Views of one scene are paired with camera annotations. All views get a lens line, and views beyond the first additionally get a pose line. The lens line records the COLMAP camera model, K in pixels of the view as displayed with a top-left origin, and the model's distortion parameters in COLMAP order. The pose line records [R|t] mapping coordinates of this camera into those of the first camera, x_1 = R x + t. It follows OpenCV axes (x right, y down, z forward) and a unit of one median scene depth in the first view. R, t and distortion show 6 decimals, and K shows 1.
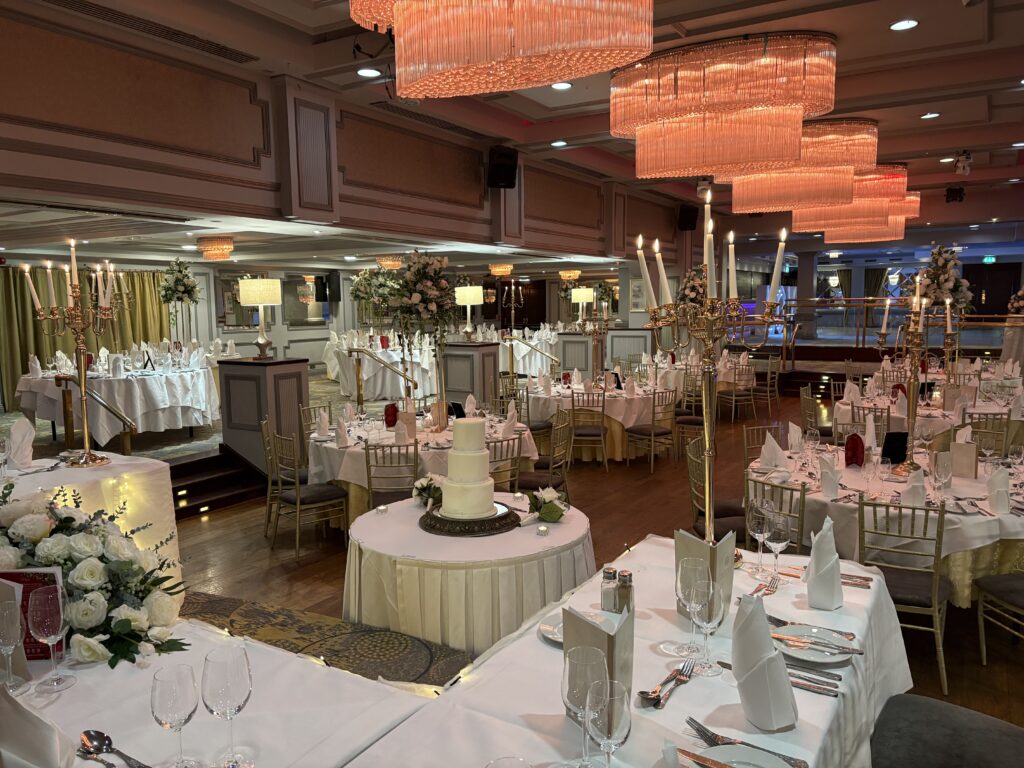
lens RADIAL K [[772.6, 0, 517.3], [0, 772.6, 389.6], [0, 0, 1]] dist [0.089781, -0.147306]
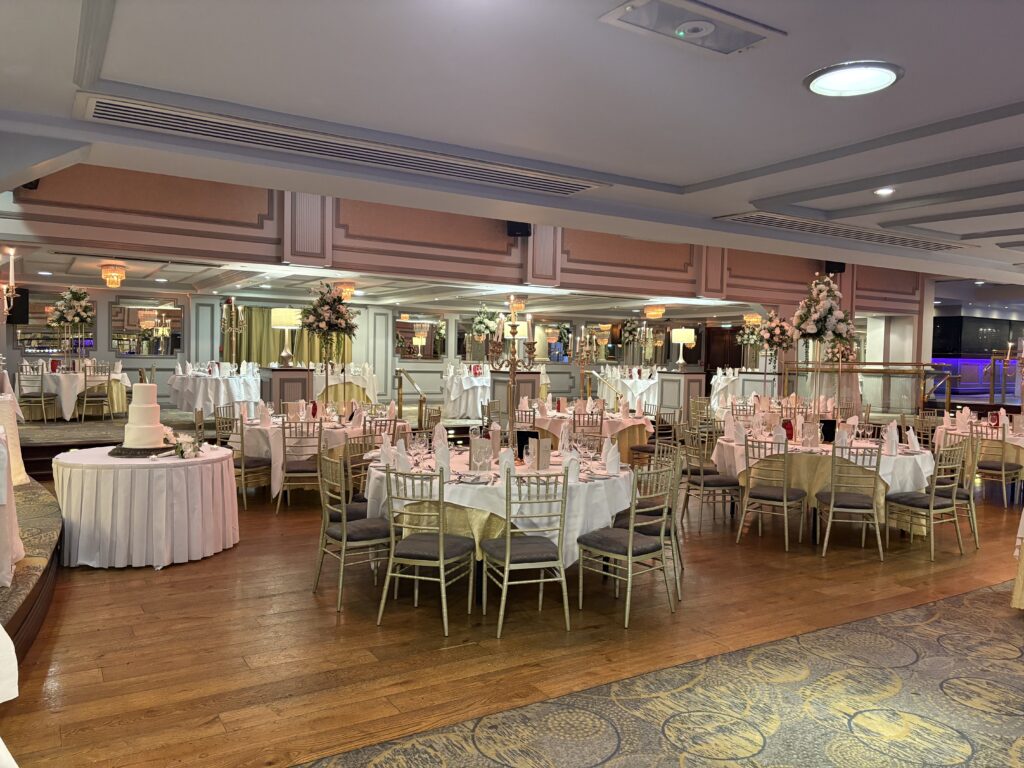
lens RADIAL K [[755.0, 0, 517.6], [0, 755.0, 405.1], [0, 0, 1]] dist [0.060096, -0.076109]
pose [[0.881359, 0.059292, -0.468713, 0.589664], [-0.082064, 0.996225, -0.028289, 0.026519], [0.465266, 0.063398, 0.882898, 0.023397]]
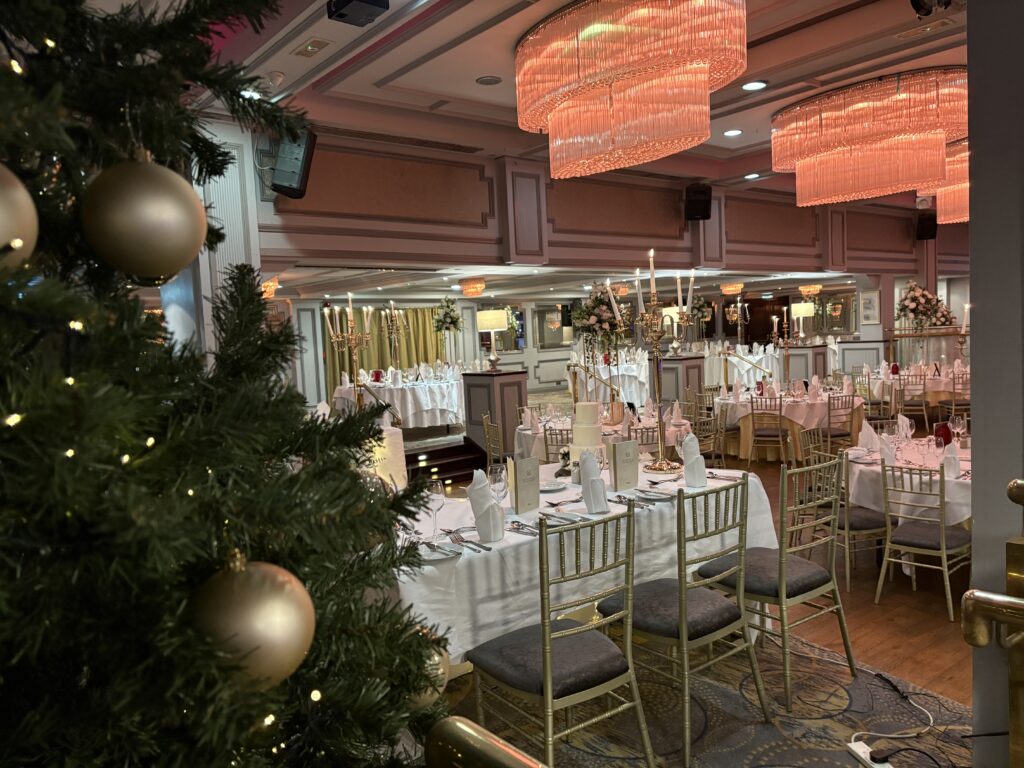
lens RADIAL K [[782.3, 0, 518.6], [0, 782.3, 409.2], [0, 0, 1]] dist [0.032892, -0.006791]
pose [[0.936925, 0.000038, -0.349531, 0.154040], [-0.002010, 0.999984, -0.005278, 0.027636], [0.349525, 0.005648, 0.936910, -0.191013]]
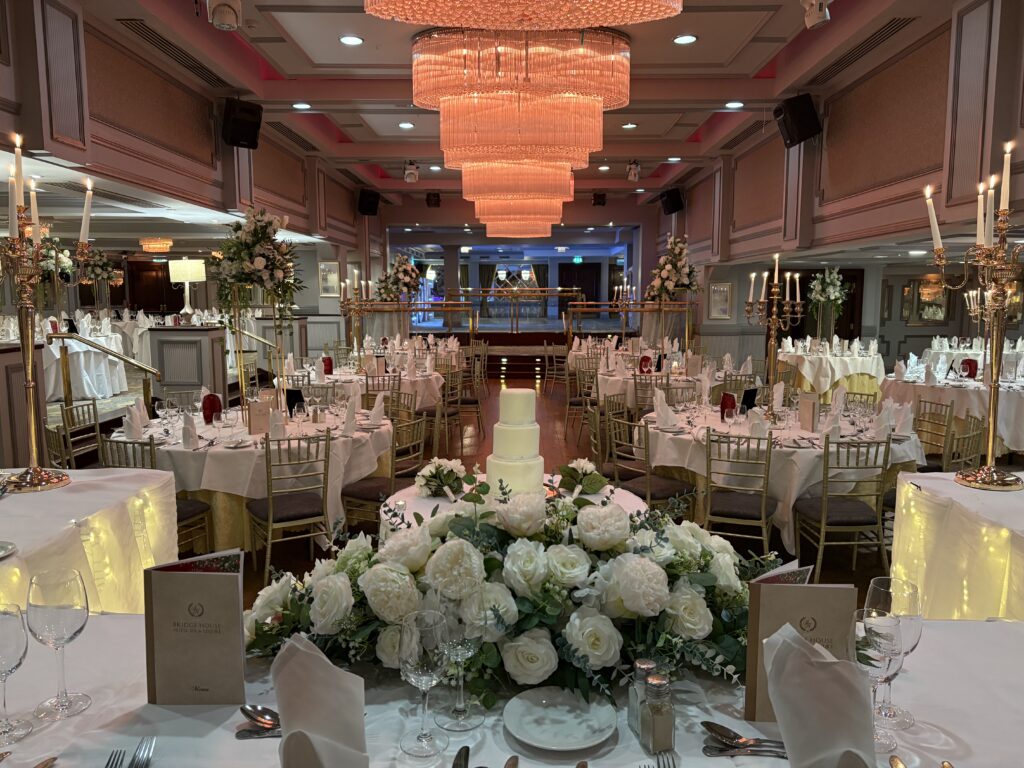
lens RADIAL K [[772.6, 0, 517.1], [0, 772.6, 380.6], [0, 0, 1]] dist [0.059663, -0.055193]
pose [[0.860345, -0.044172, 0.507795, -0.239210], [0.046190, 0.998895, 0.008632, 0.009578], [-0.507616, 0.016028, 0.861435, 0.108001]]
